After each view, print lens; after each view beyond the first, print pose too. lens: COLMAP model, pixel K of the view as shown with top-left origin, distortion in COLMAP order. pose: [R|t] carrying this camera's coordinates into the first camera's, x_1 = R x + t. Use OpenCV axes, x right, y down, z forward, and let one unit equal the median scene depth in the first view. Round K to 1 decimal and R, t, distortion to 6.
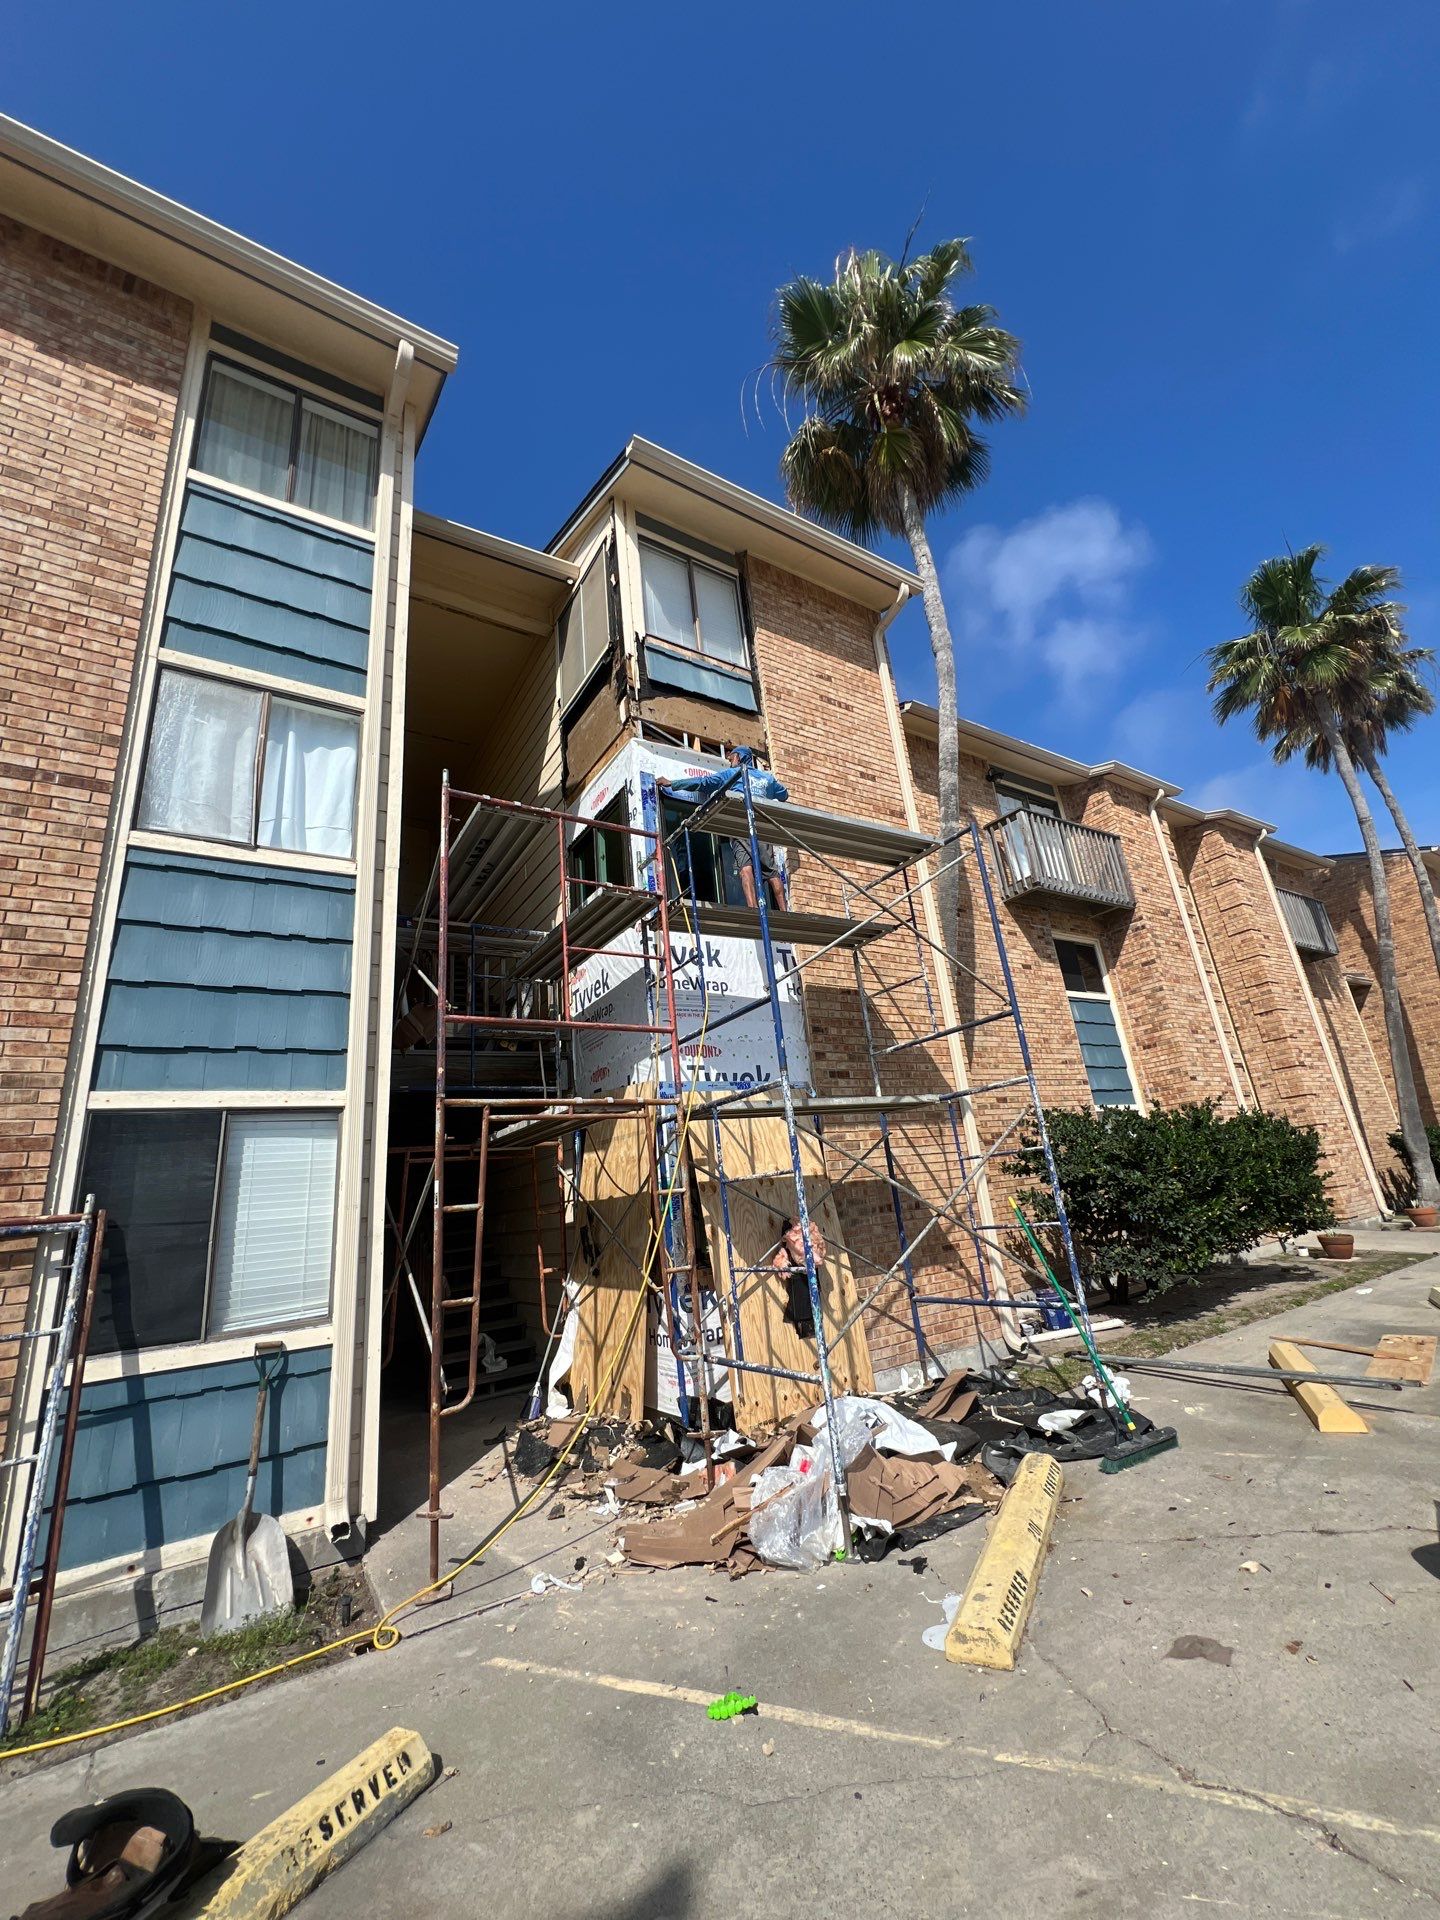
lens RADIAL K [[771.7, 0, 722.2], [0, 771.7, 955.2], [0, 0, 1]] dist [0.002722, -0.000045]
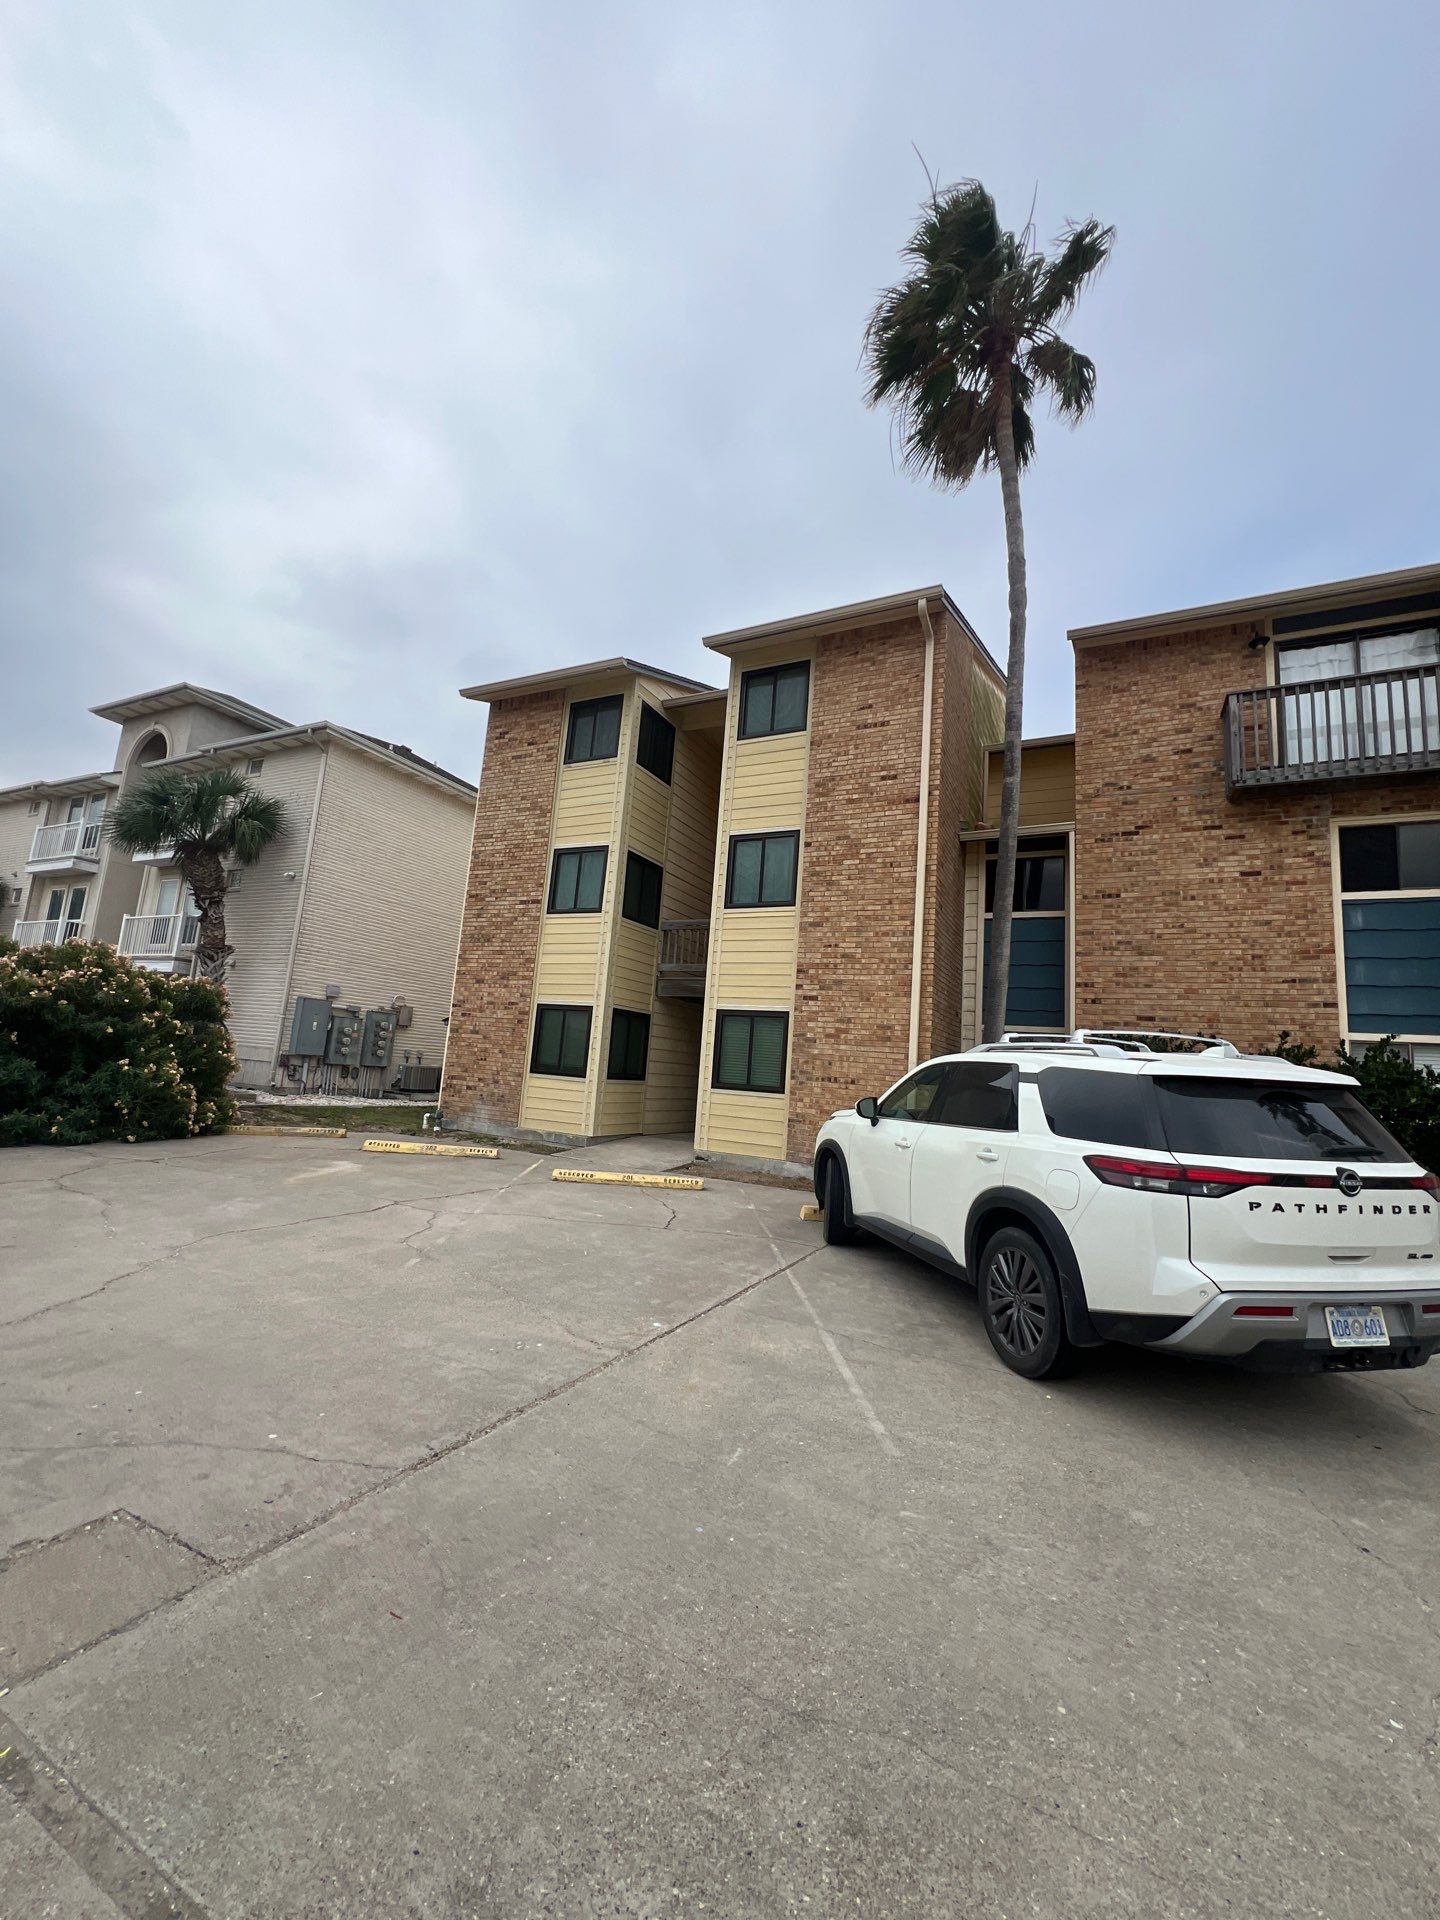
lens RADIAL K [[771.7, 0, 716.5], [0, 771.7, 956.6], [0, 0, 1]] dist [0.002722, -0.000045]
pose [[0.491635, 0.005324, -0.870785, 1.454856], [0.153128, 0.983870, 0.092470, -0.113567], [0.857232, -0.178803, 0.482890, 0.044411]]
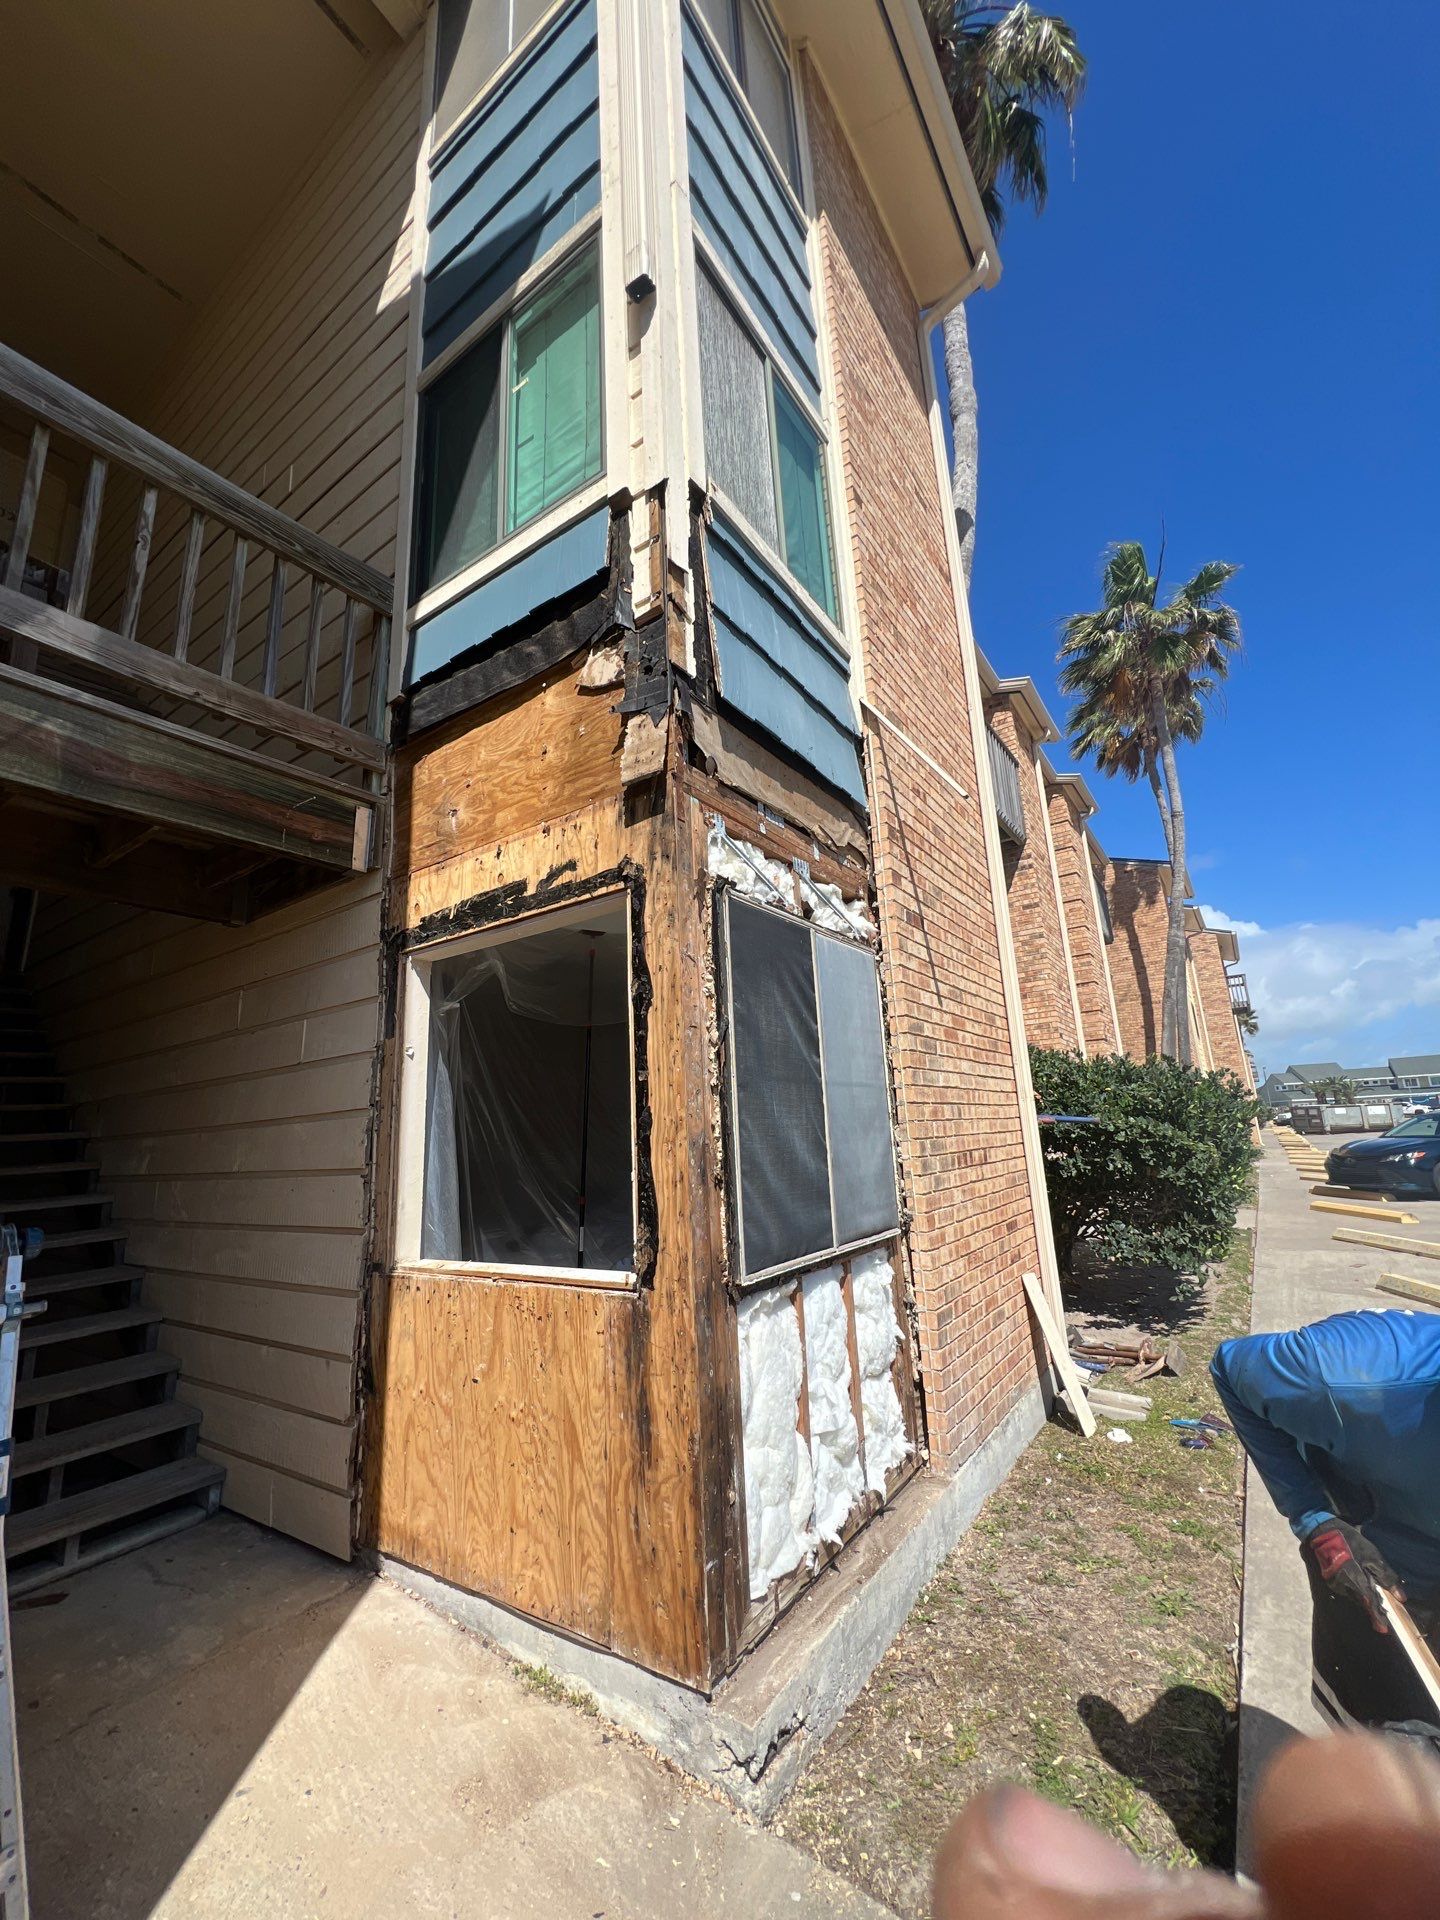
lens RADIAL K [[771.7, 0, 718.3], [0, 771.7, 953.0], [0, 0, 1]] dist [0.002722, -0.000045]
pose [[0.918088, 0.146034, 0.368494, -0.175442], [-0.164727, 0.986144, 0.019602, 0.185521], [-0.360526, -0.078697, 0.929423, 0.519866]]
